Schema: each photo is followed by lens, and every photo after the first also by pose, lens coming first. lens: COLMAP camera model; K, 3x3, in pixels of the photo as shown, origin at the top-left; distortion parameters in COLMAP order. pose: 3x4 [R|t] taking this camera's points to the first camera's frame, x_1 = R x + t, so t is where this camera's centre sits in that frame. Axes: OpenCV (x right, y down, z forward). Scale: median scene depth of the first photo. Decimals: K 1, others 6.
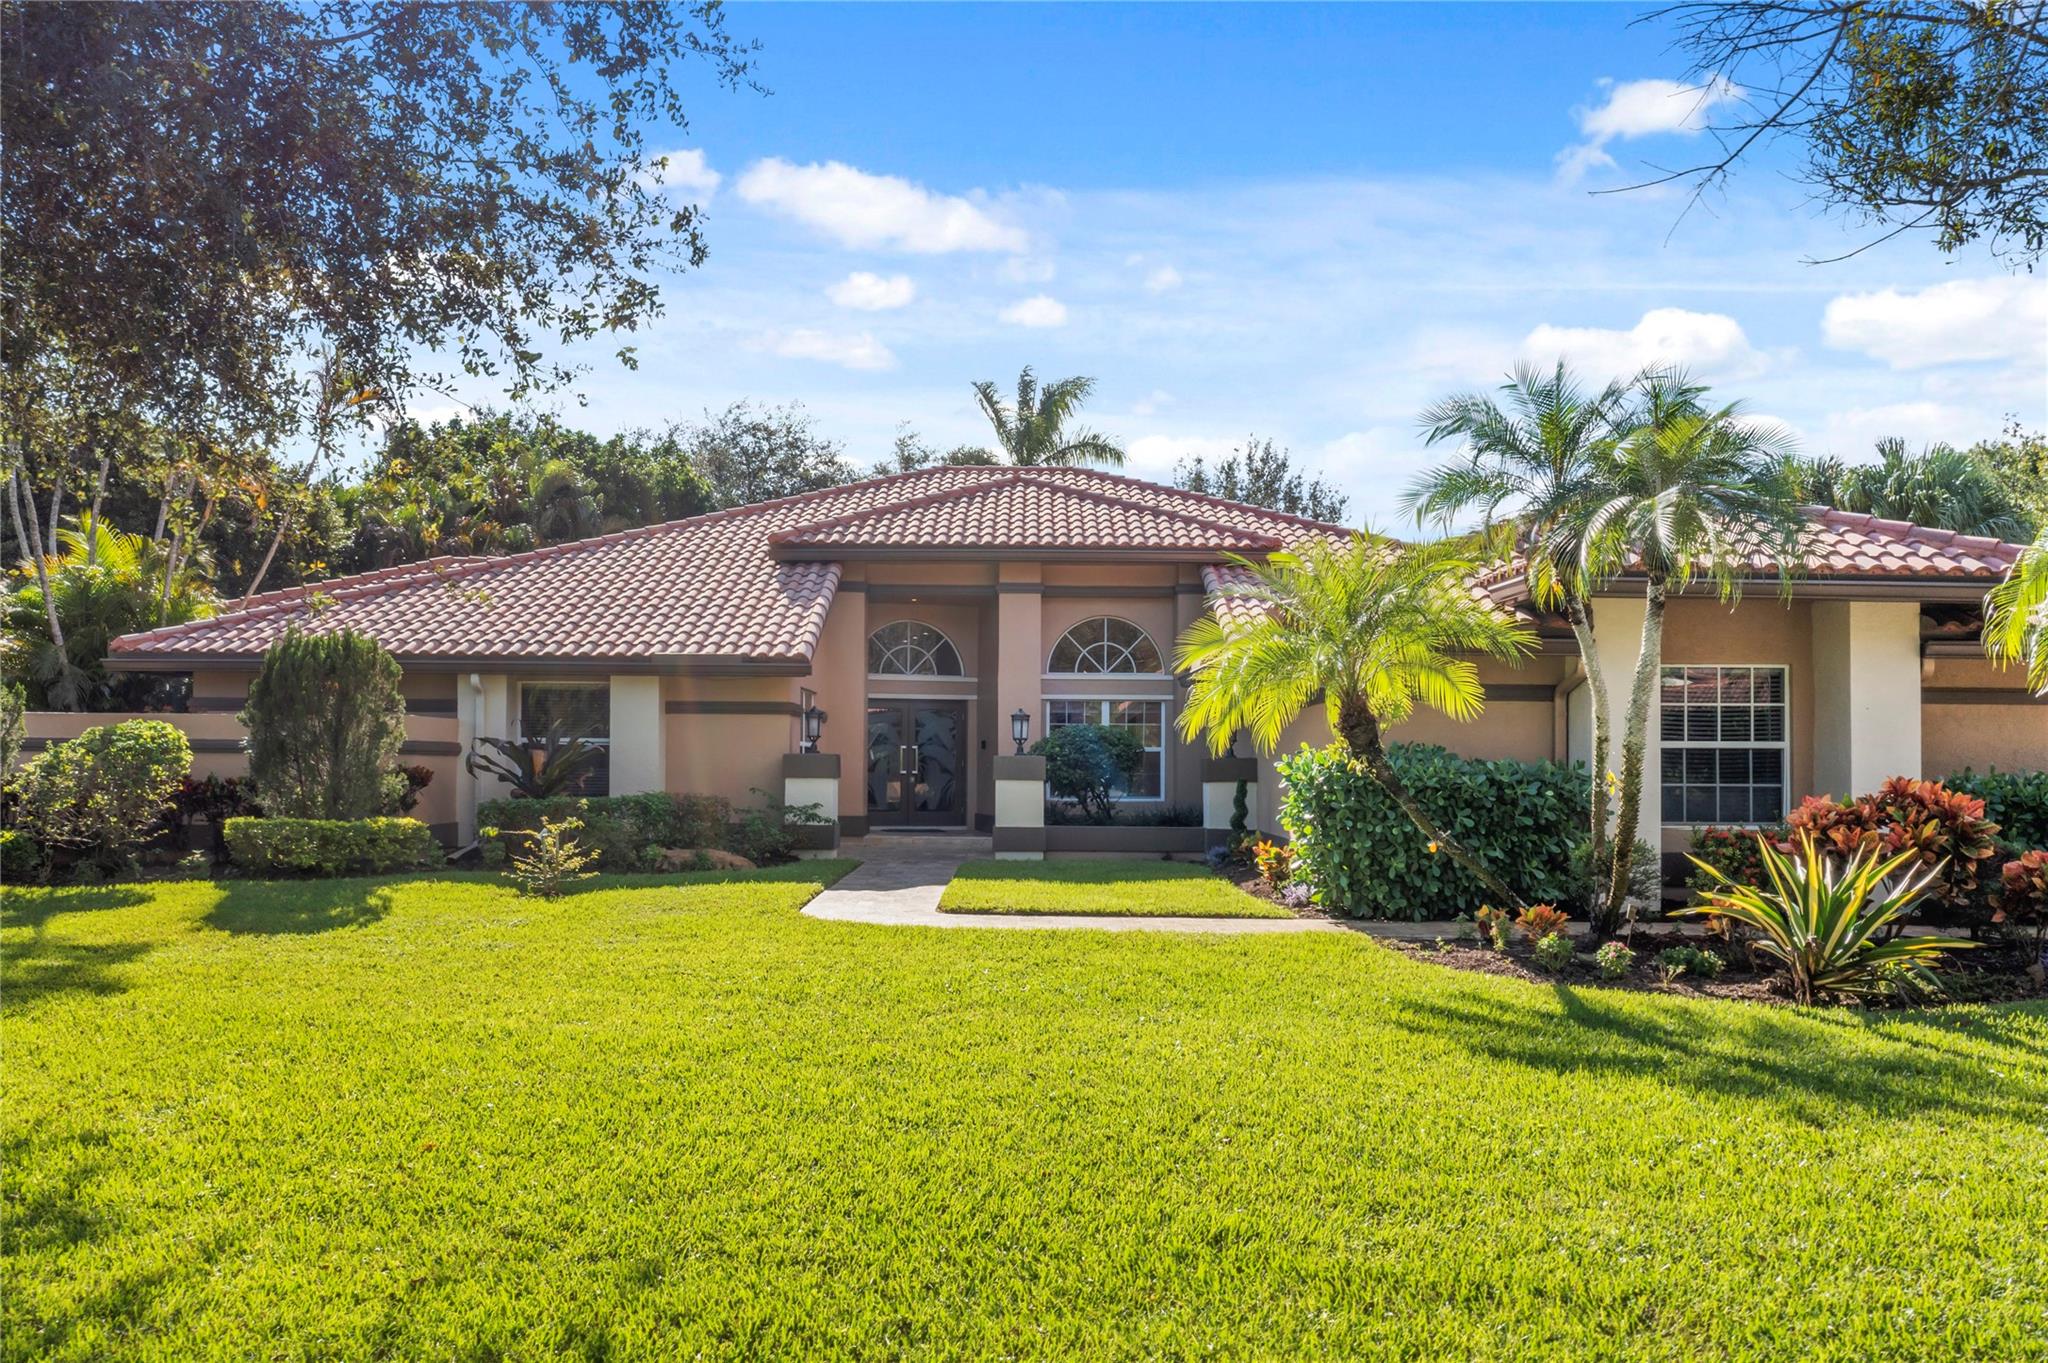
lens RADIAL K [[1691.1, 0, 1024.3], [0, 1691.1, 686.7], [0, 0, 1]] dist [-0.005149, -0.002312]
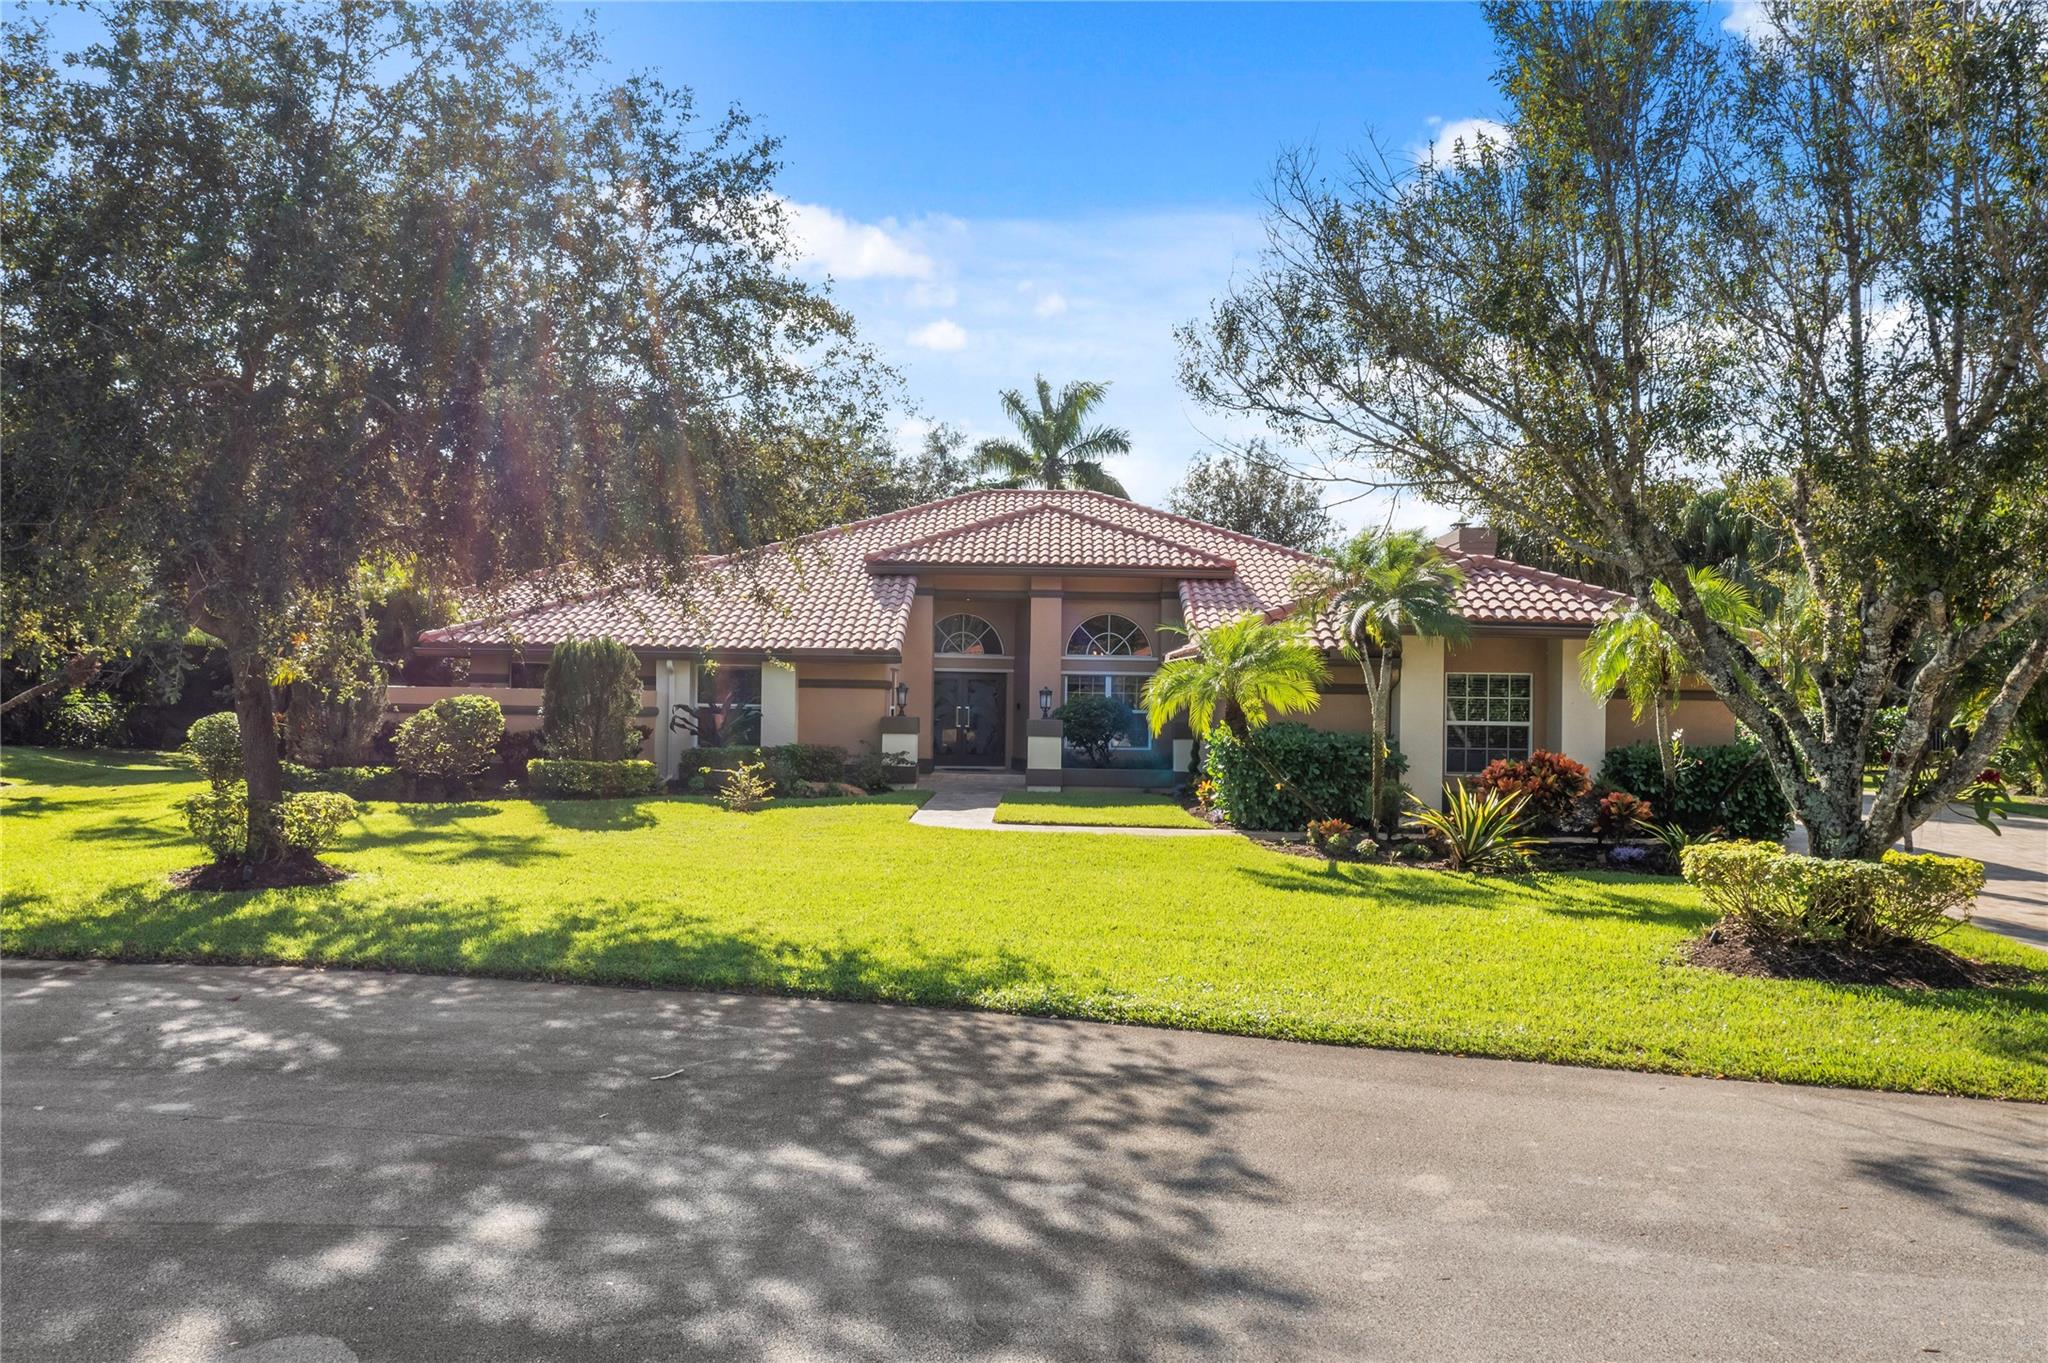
lens RADIAL K [[1639.4, 0, 1024.4], [0, 1639.4, 677.6], [0, 0, 1]] dist [0.002666, 0.000279]
pose [[0.999841, 0.008876, -0.015465, 0.001090], [-0.008373, 0.999443, 0.032301, -0.040141], [0.015744, -0.032166, 0.999359, -0.398053]]
